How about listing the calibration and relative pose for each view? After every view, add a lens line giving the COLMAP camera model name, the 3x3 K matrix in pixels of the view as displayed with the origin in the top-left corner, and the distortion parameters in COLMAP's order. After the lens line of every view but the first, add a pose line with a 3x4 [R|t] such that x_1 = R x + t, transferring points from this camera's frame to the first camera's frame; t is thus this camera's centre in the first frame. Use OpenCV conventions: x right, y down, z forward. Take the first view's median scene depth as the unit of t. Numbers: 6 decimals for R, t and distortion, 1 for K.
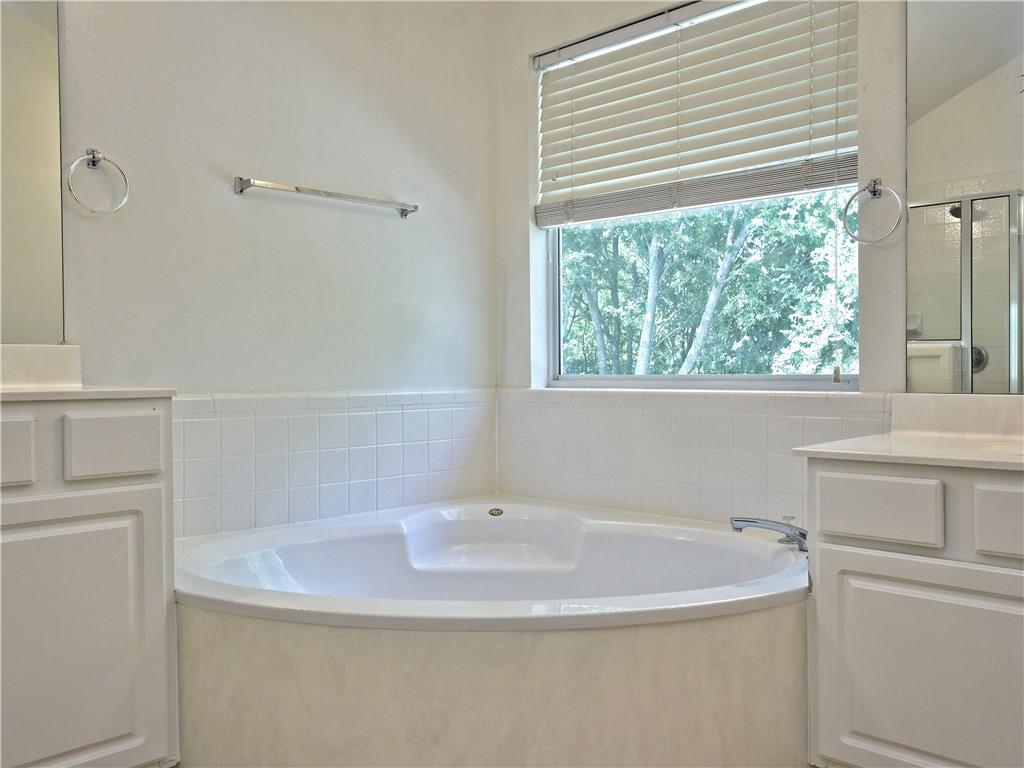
lens RADIAL K [[902.0, 0, 510.6], [0, 902.0, 381.3], [0, 0, 1]] dist [-0.011285, 0.005492]
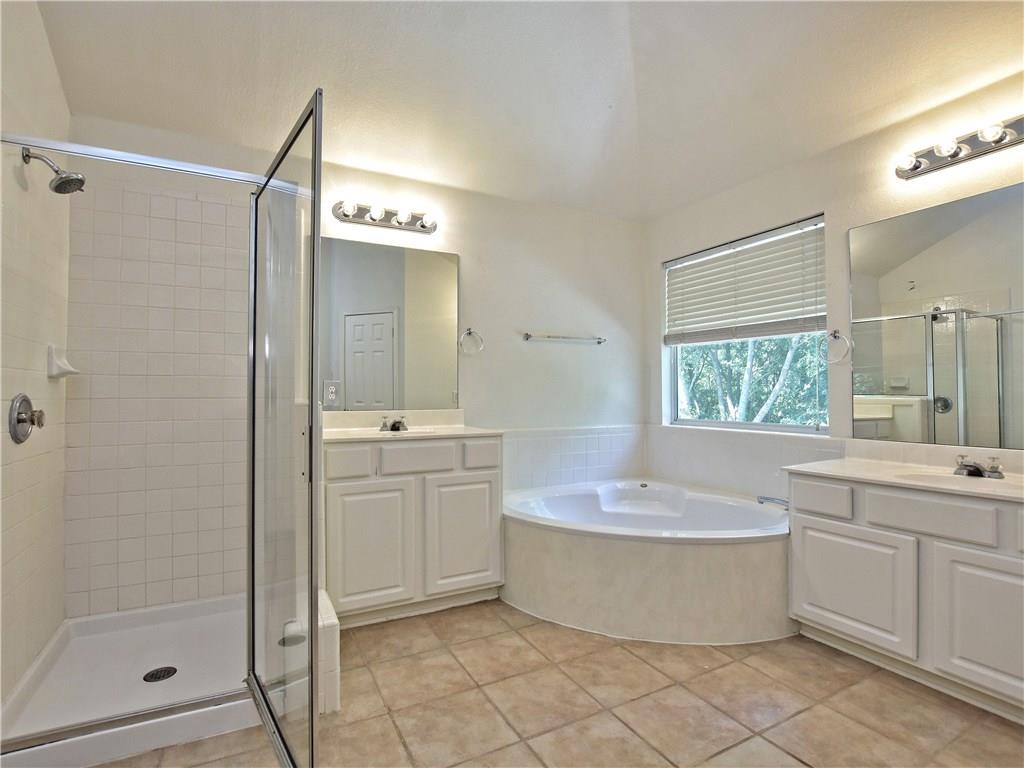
lens RADIAL K [[507.8, 0, 505.2], [0, 507.8, 386.6], [0, 0, 1]] dist [-0.037554, 0.003677]
pose [[0.952515, -0.001225, -0.304488, 0.041444], [-0.006409, 0.999690, -0.024072, -0.062015], [0.304423, 0.024881, 0.952212, -0.247779]]
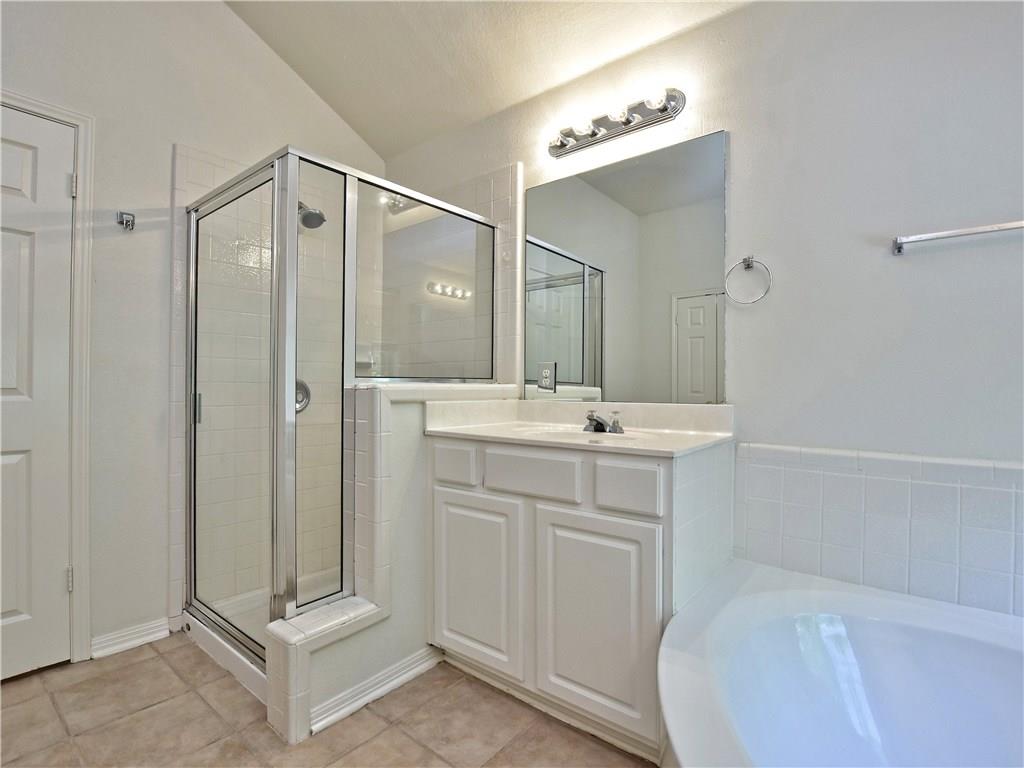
lens RADIAL K [[507.8, 0, 511.1], [0, 507.8, 389.7], [0, 0, 1]] dist [-0.037554, 0.003677]
pose [[0.092418, 0.005571, -0.995705, 0.214014], [-0.018365, 0.999824, 0.003889, -0.054793], [0.995551, 0.017926, 0.092504, 0.539382]]
